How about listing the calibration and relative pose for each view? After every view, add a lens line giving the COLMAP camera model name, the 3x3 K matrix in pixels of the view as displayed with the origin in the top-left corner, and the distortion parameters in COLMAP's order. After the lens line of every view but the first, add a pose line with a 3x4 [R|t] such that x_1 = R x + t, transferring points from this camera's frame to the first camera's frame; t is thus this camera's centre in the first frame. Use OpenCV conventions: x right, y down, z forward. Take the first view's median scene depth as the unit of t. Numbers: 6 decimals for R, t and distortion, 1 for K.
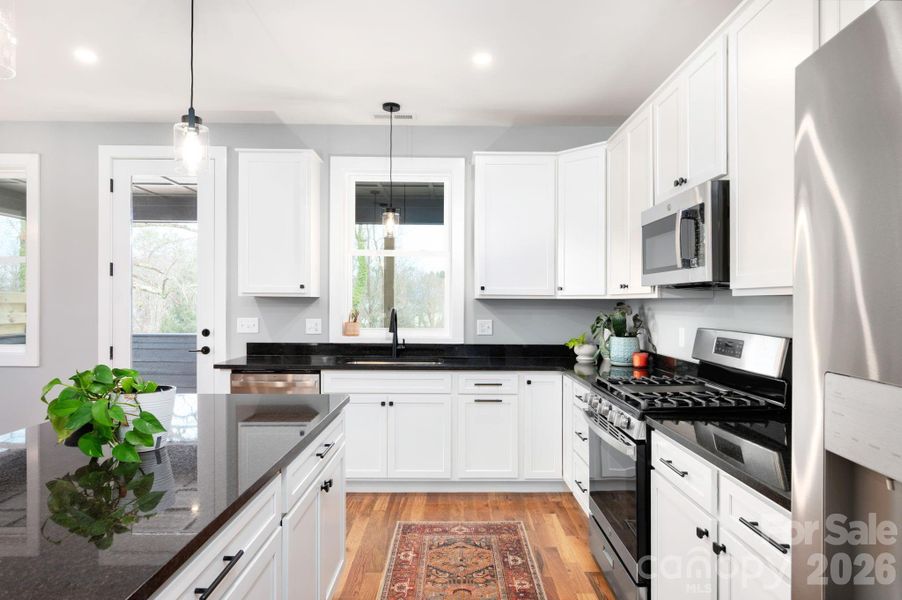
lens RADIAL K [[539.3, 0, 452.6], [0, 539.3, 298.8], [0, 0, 1]] dist [0.003941, -0.000007]
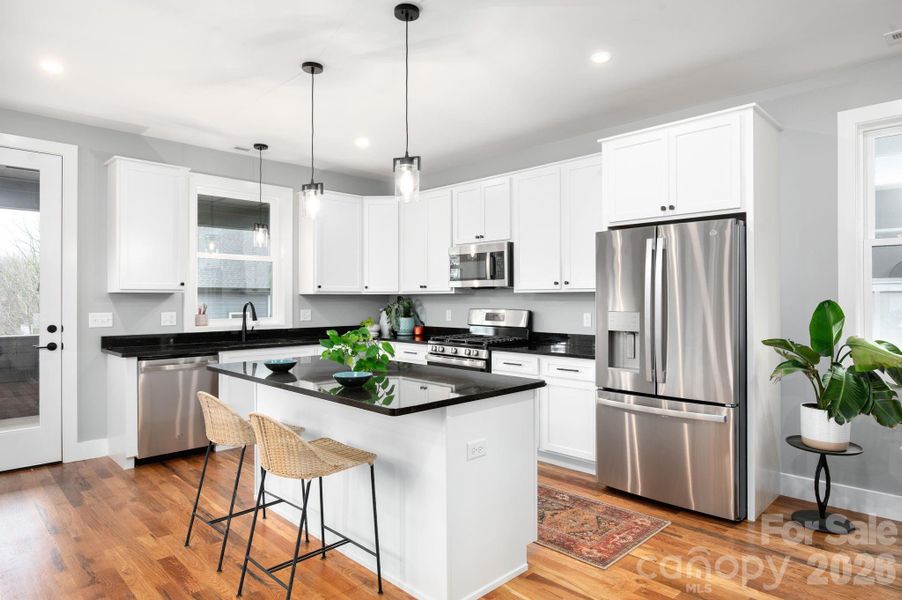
lens RADIAL K [[539.3, 0, 450.6], [0, 539.3, 300.5], [0, 0, 1]] dist [0.003941, -0.000007]
pose [[0.718418, -0.009301, 0.695550, -0.654017], [0.001866, 0.999933, 0.011444, 0.000801], [-0.695609, -0.006924, 0.718387, -0.239638]]
